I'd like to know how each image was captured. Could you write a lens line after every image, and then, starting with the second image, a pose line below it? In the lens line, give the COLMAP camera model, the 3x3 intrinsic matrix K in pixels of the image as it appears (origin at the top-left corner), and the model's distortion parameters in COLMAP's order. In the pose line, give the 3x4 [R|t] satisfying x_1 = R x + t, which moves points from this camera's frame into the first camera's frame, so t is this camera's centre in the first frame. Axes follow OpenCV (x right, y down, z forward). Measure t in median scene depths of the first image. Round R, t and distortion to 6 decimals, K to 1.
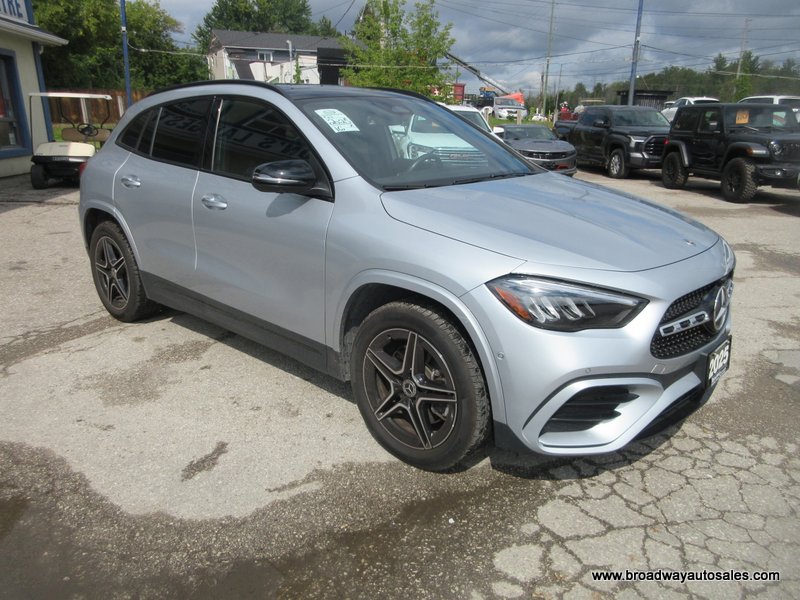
lens RADIAL K [[603.4, 0, 397.8], [0, 603.4, 295.6], [0, 0, 1]] dist [0.015779, -0.006401]
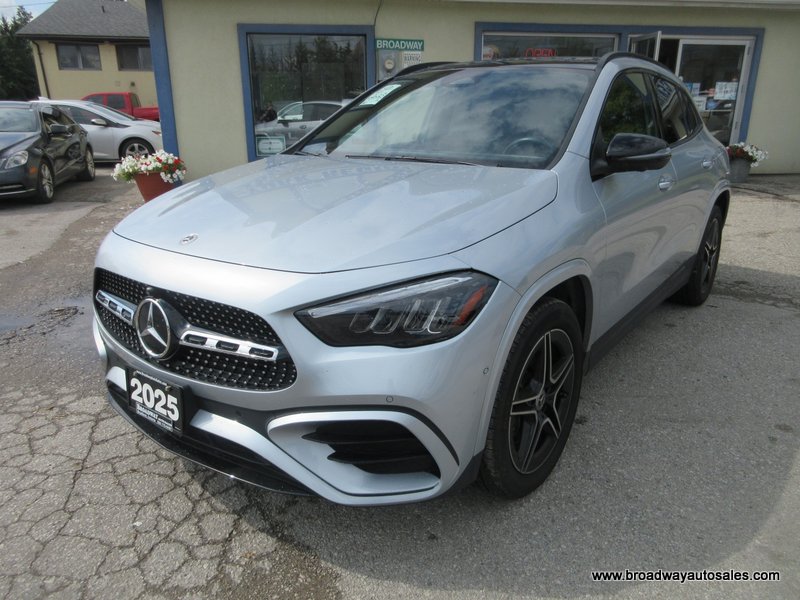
lens RADIAL K [[603.4, 0, 401.5], [0, 603.4, 296.7], [0, 0, 1]] dist [0.015779, -0.006401]
pose [[0.080259, 0.288673, -0.954058, 1.301861], [-0.286752, 0.923371, 0.255265, -0.305143], [0.954637, 0.253090, 0.156887, 1.202810]]
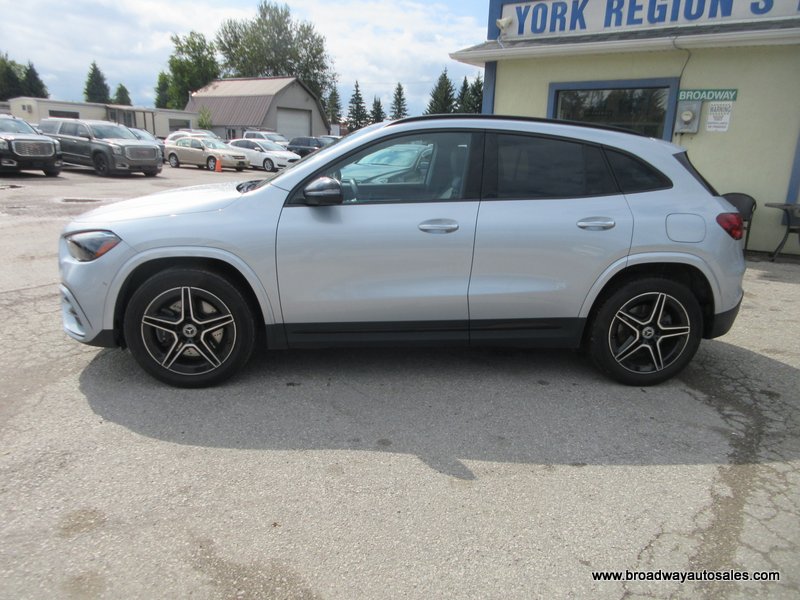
lens RADIAL K [[603.4, 0, 402.1], [0, 603.4, 300.5], [0, 0, 1]] dist [0.015779, -0.006401]
pose [[-0.673587, 0.152236, -0.723260, 1.199090], [-0.252790, 0.872091, 0.418992, -0.786175], [0.694534, 0.465061, -0.548945, 2.677848]]
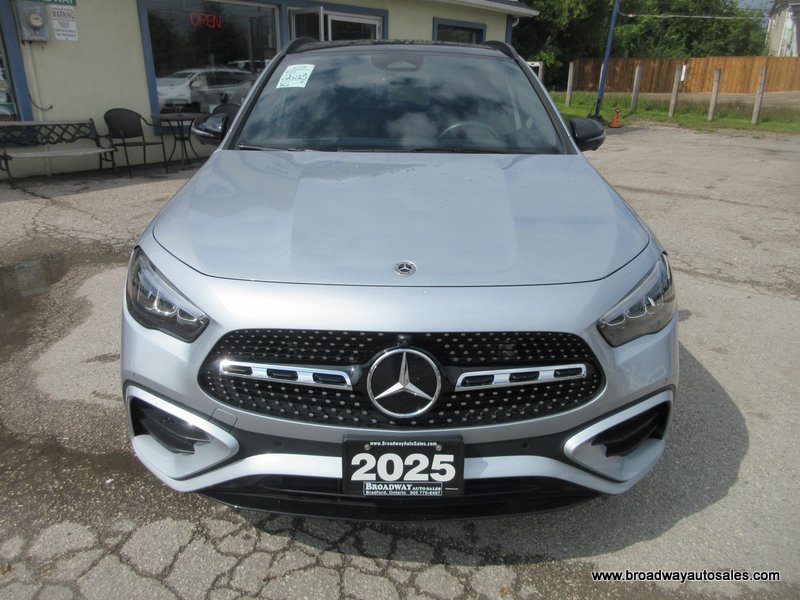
lens RADIAL K [[603.4, 0, 401.7], [0, 603.4, 296.4], [0, 0, 1]] dist [0.015779, -0.006401]
pose [[0.673473, 0.254980, -0.693844, 0.959920], [-0.223297, 0.964951, 0.137868, -0.152760], [0.704679, 0.062083, 0.706805, 0.579676]]
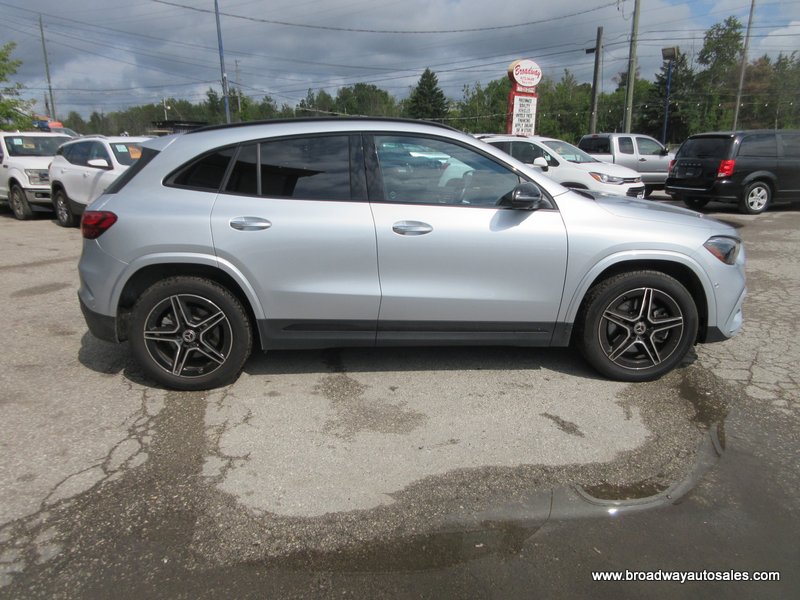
lens RADIAL K [[603.4, 0, 396.2], [0, 603.4, 295.9], [0, 0, 1]] dist [0.015779, -0.006401]
pose [[0.722140, -0.181767, 0.667439, -1.450040], [0.211152, 0.976732, 0.037542, -0.110993], [-0.658733, 0.113821, 0.743718, 0.297306]]
